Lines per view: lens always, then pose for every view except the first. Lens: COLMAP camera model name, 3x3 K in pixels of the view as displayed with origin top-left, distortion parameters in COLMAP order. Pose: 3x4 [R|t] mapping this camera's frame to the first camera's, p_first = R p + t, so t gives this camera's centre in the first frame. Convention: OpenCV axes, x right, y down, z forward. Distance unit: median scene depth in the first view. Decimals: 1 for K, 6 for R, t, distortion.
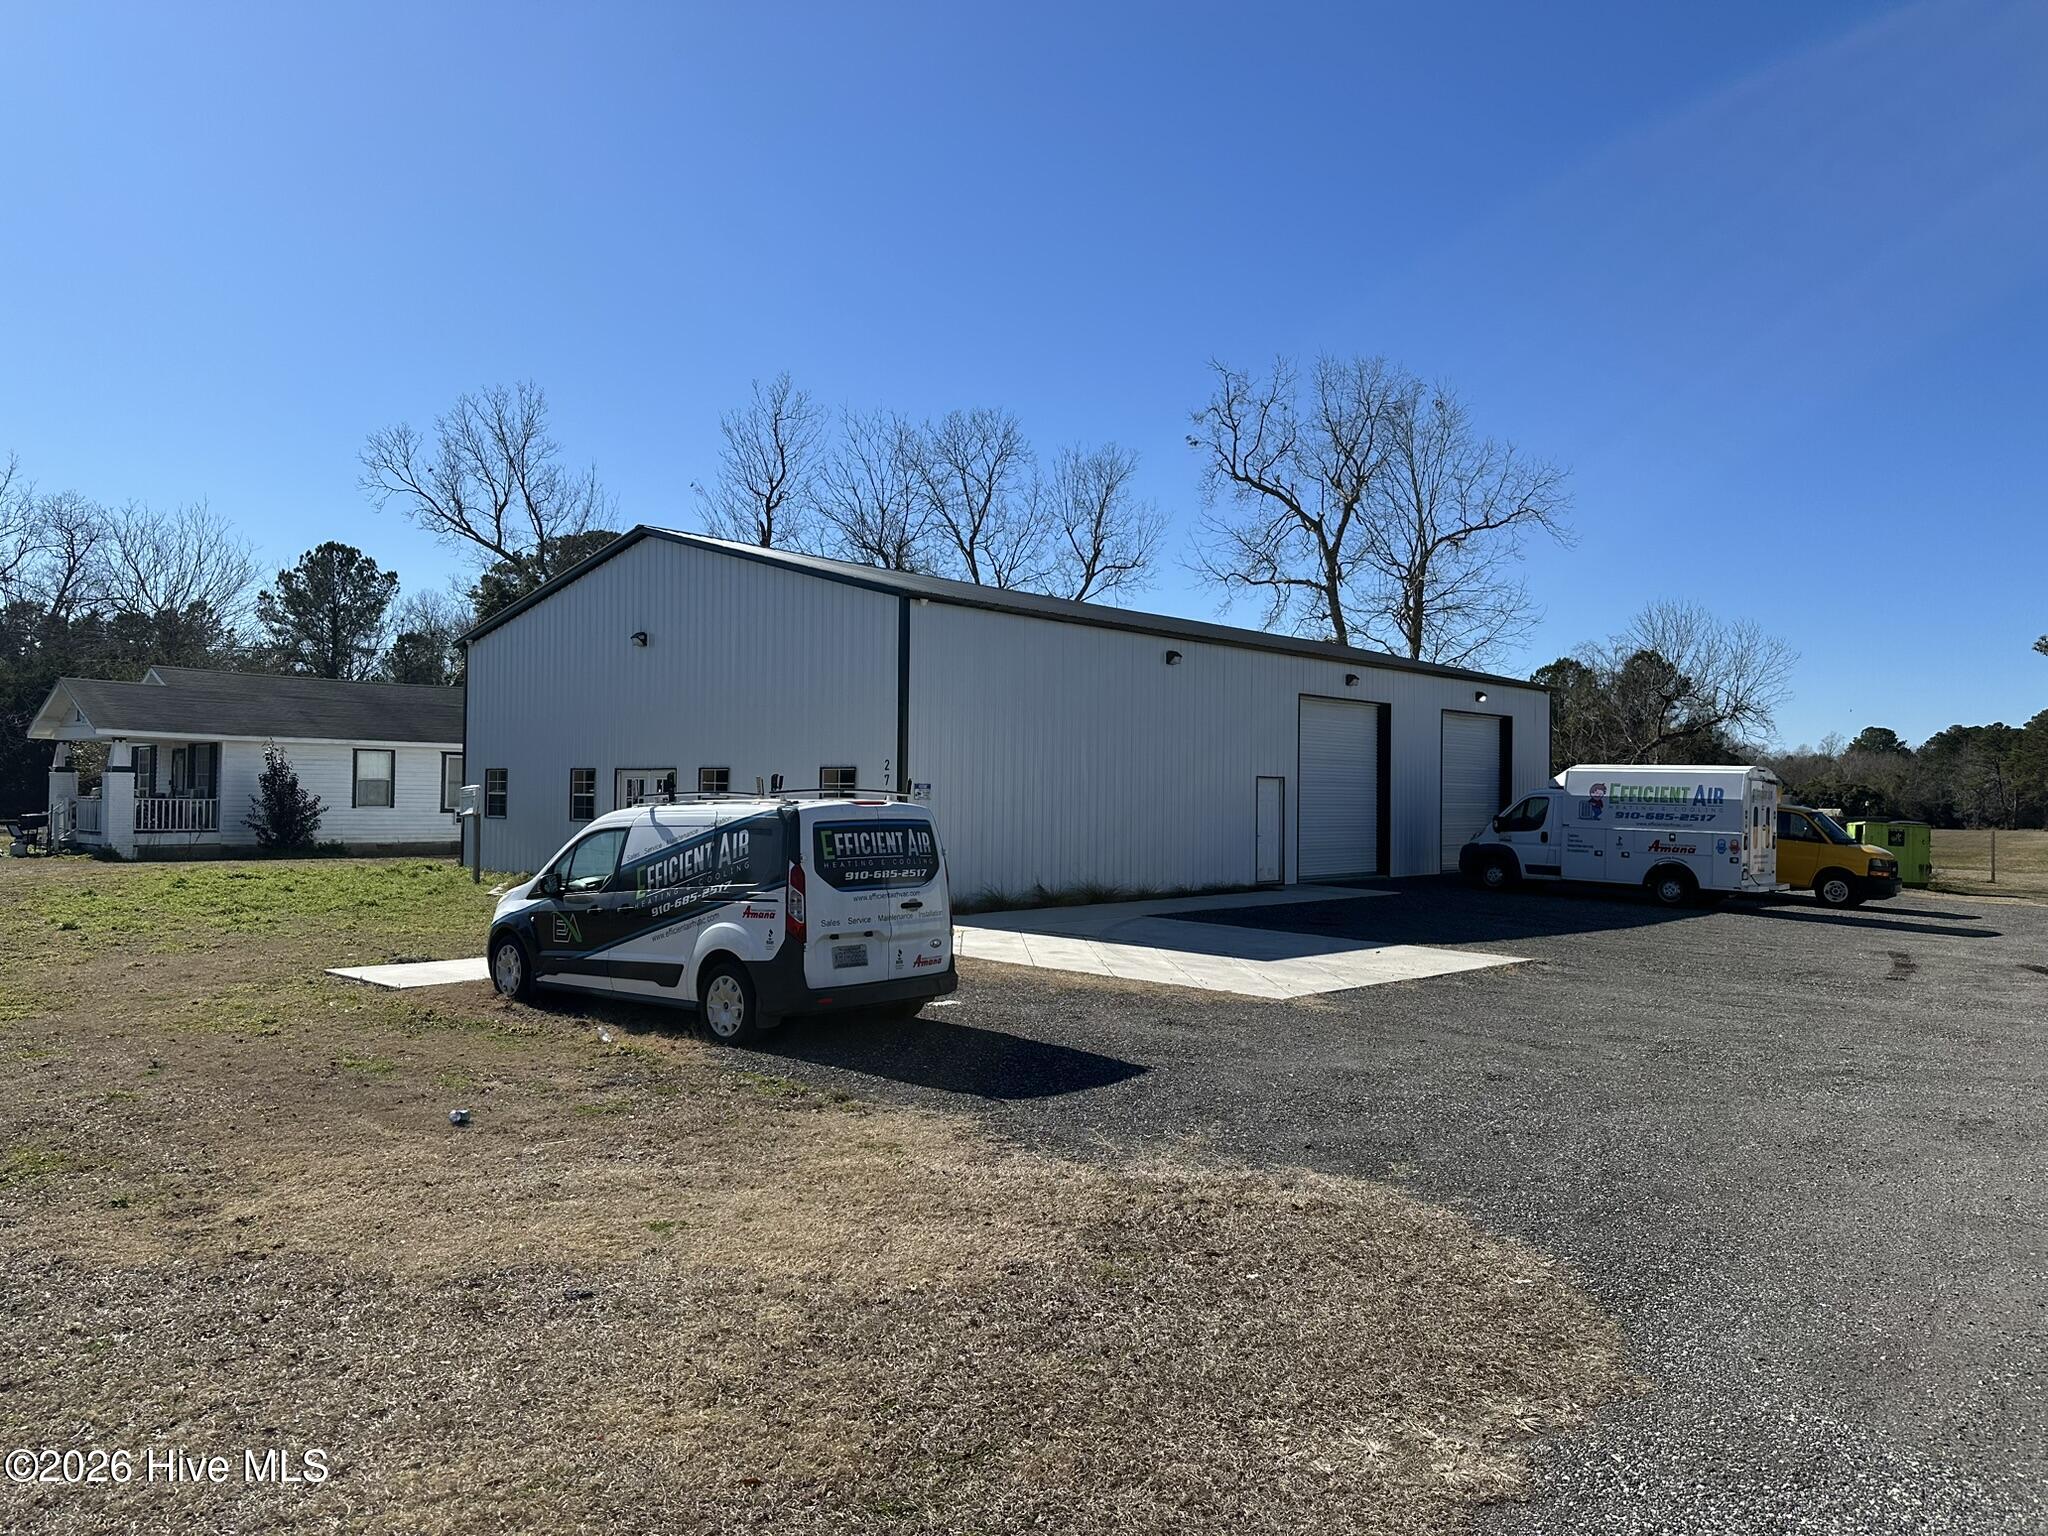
lens RADIAL K [[1438.3, 0, 1063.2], [0, 1438.3, 772.1], [0, 0, 1]] dist [0.062780, -0.000949]
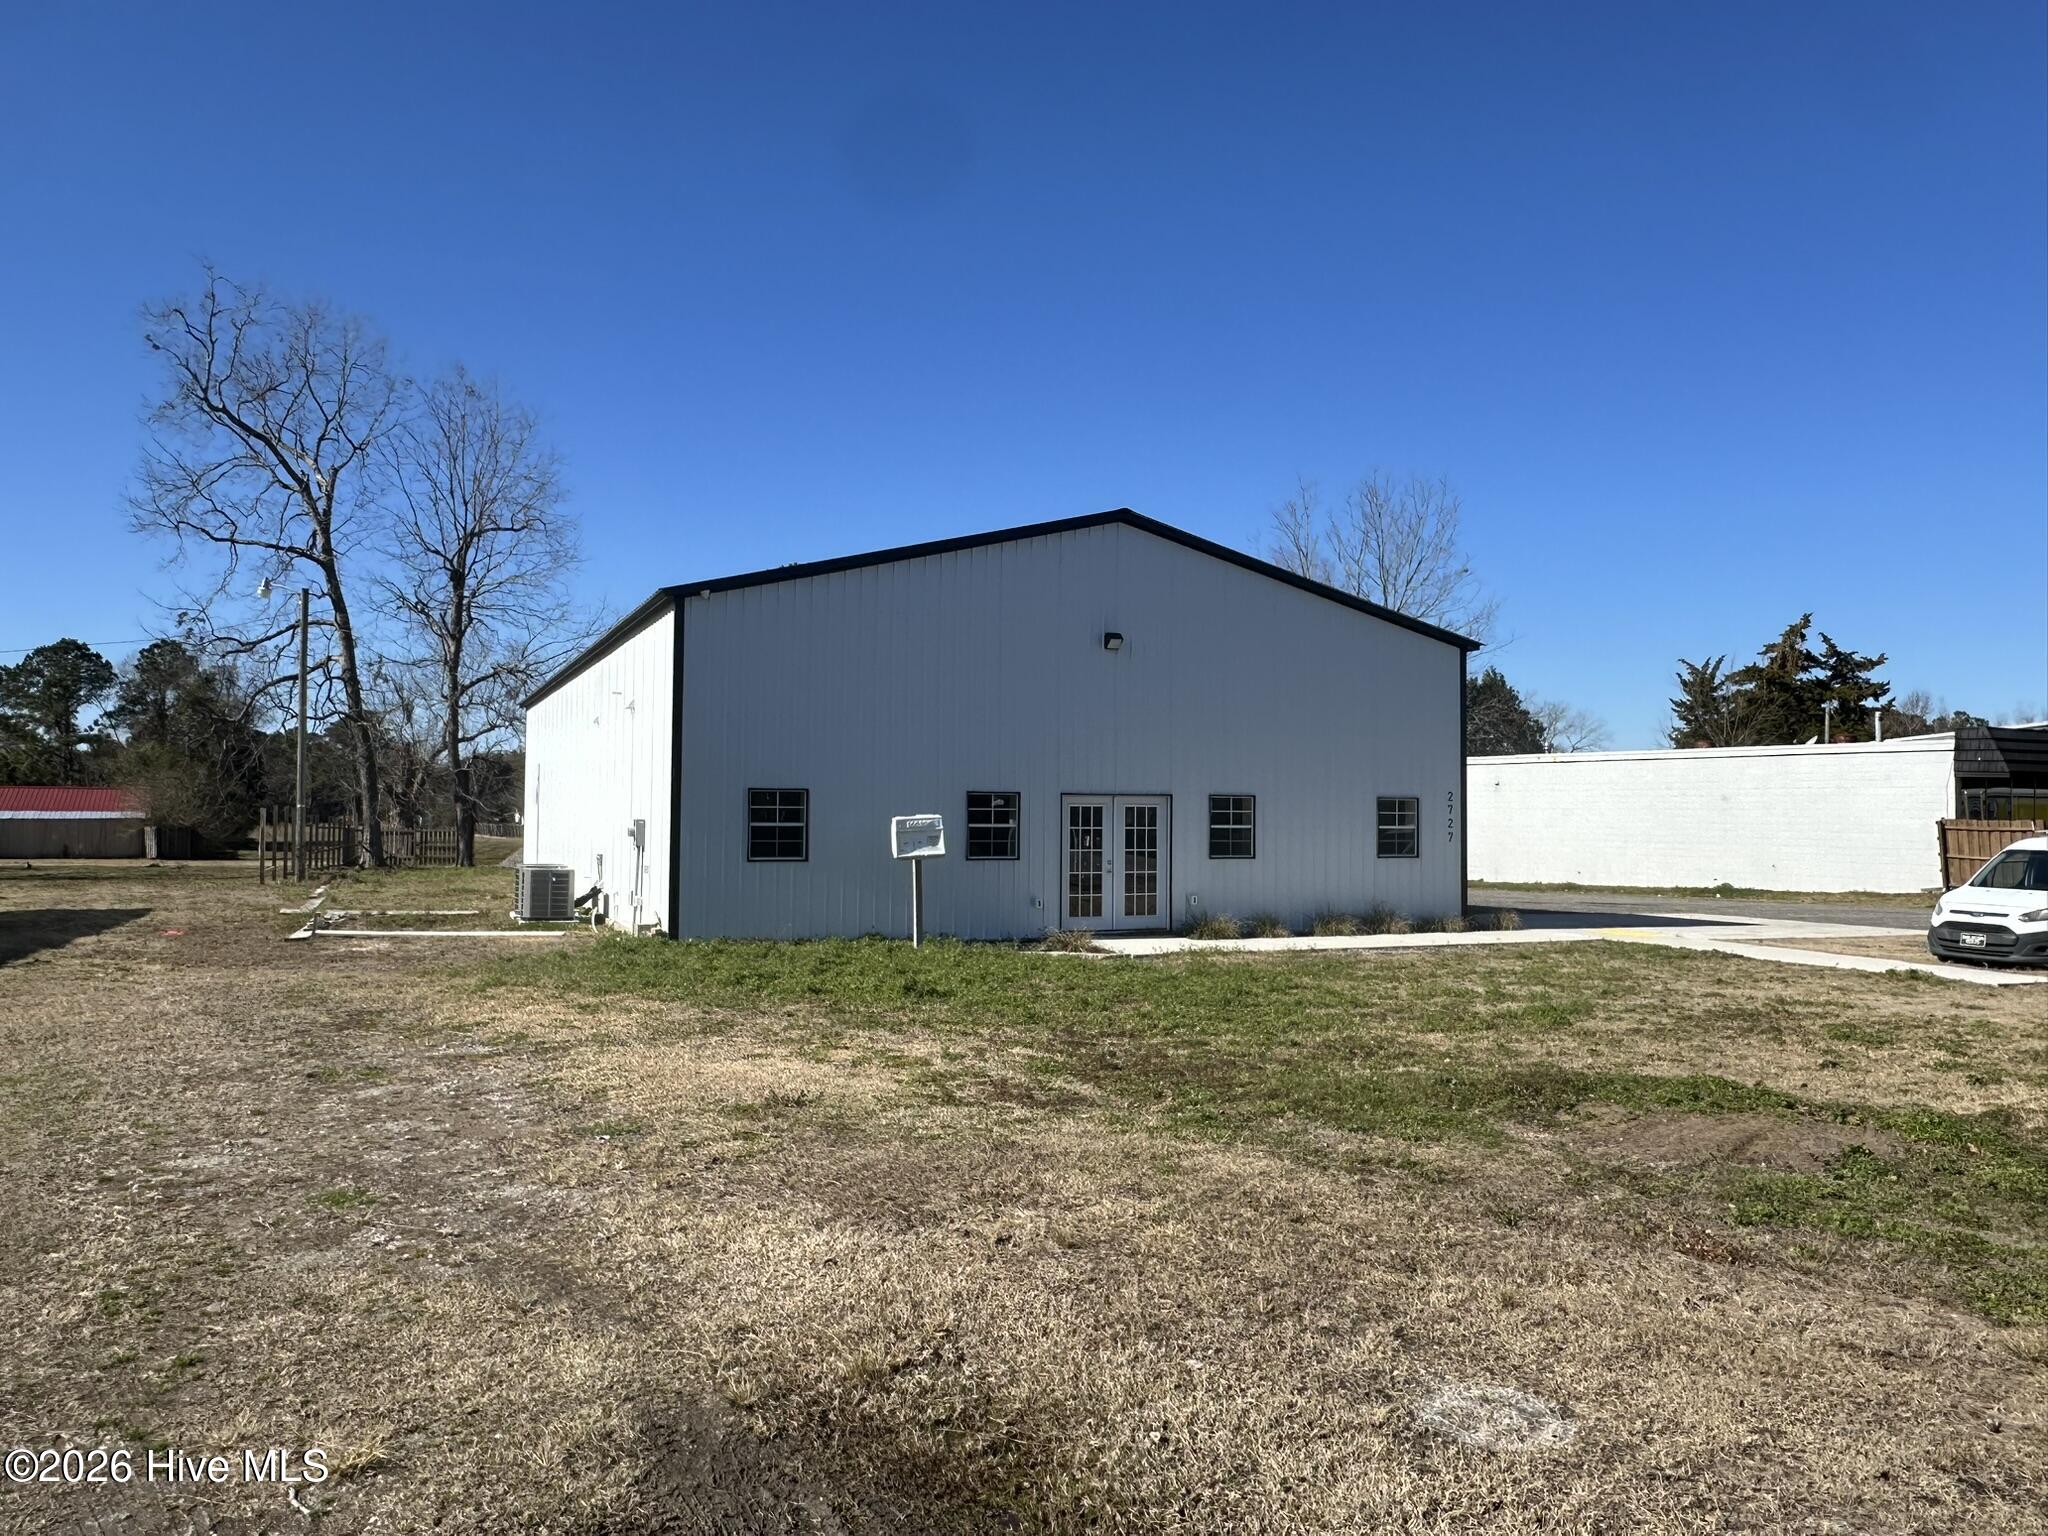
lens RADIAL K [[1466.2, 0, 1024.0], [0, 1466.2, 768.0], [0, 0, 1]] dist [-0.002432, -0.003516]
pose [[0.417810, 0.020265, 0.908308, -0.442515], [-0.014832, 0.999770, -0.015483, -0.001334], [-0.908413, -0.007003, 0.418015, 0.280565]]
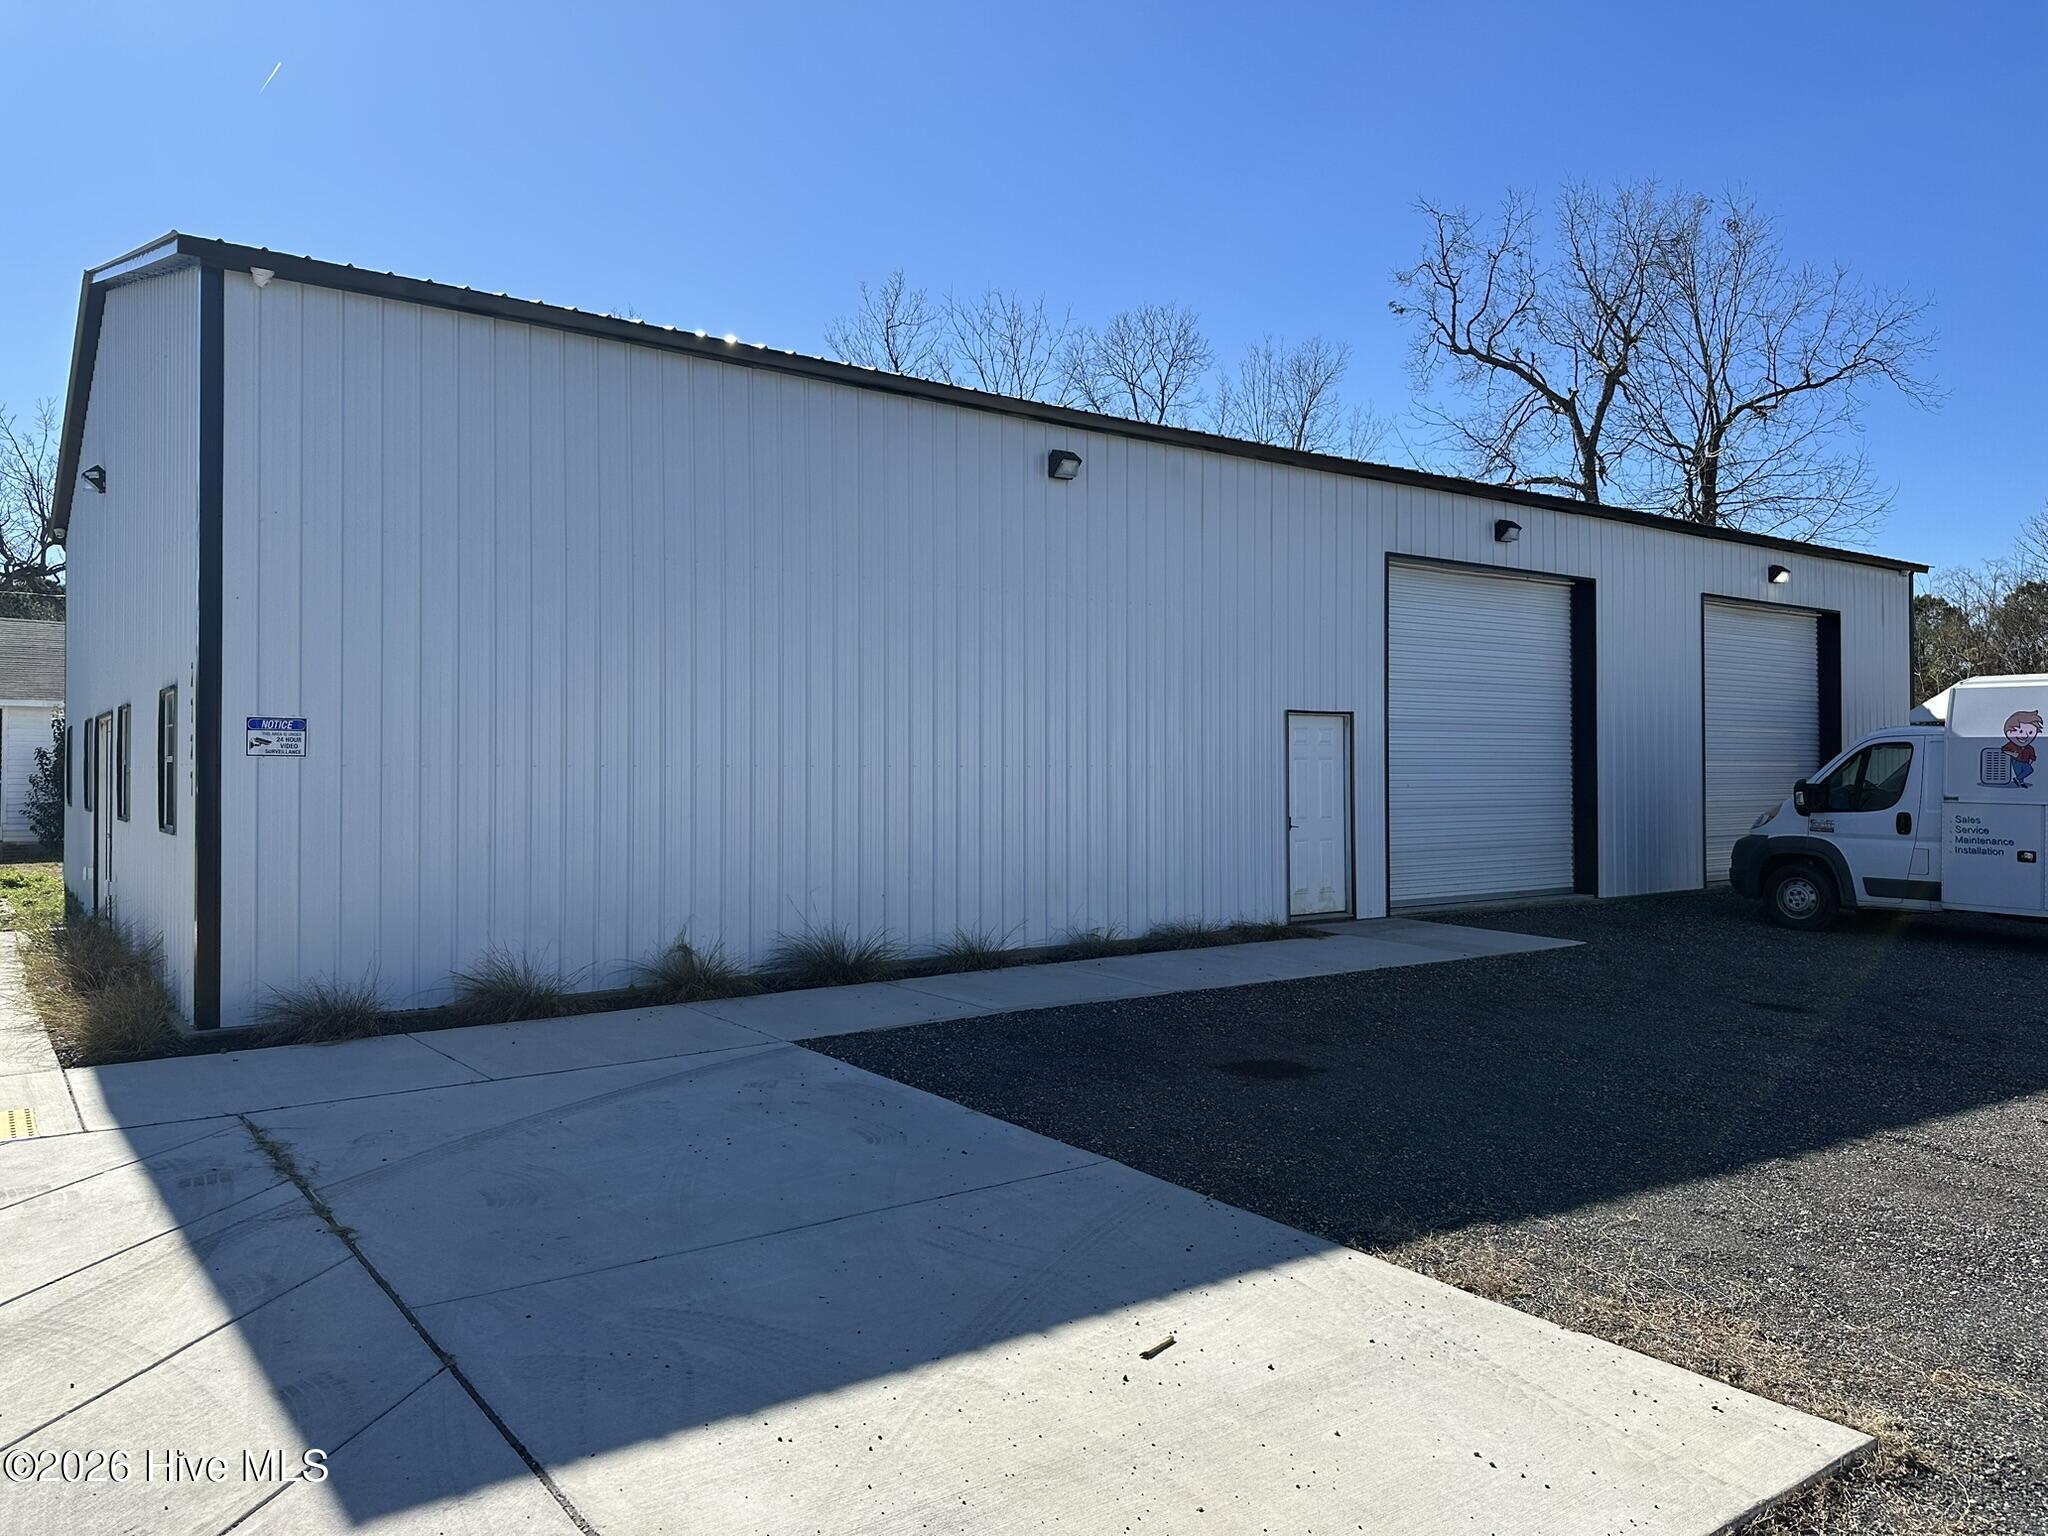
lens RADIAL K [[1427.8, 0, 1024.0], [0, 1427.8, 768.0], [0, 0, 1]] dist [-0.025266, -0.002297]
pose [[0.972778, -0.015182, -0.231241, 0.071627], [0.018110, 0.999780, 0.010548, 0.007318], [0.231030, -0.014449, 0.972839, 0.217780]]
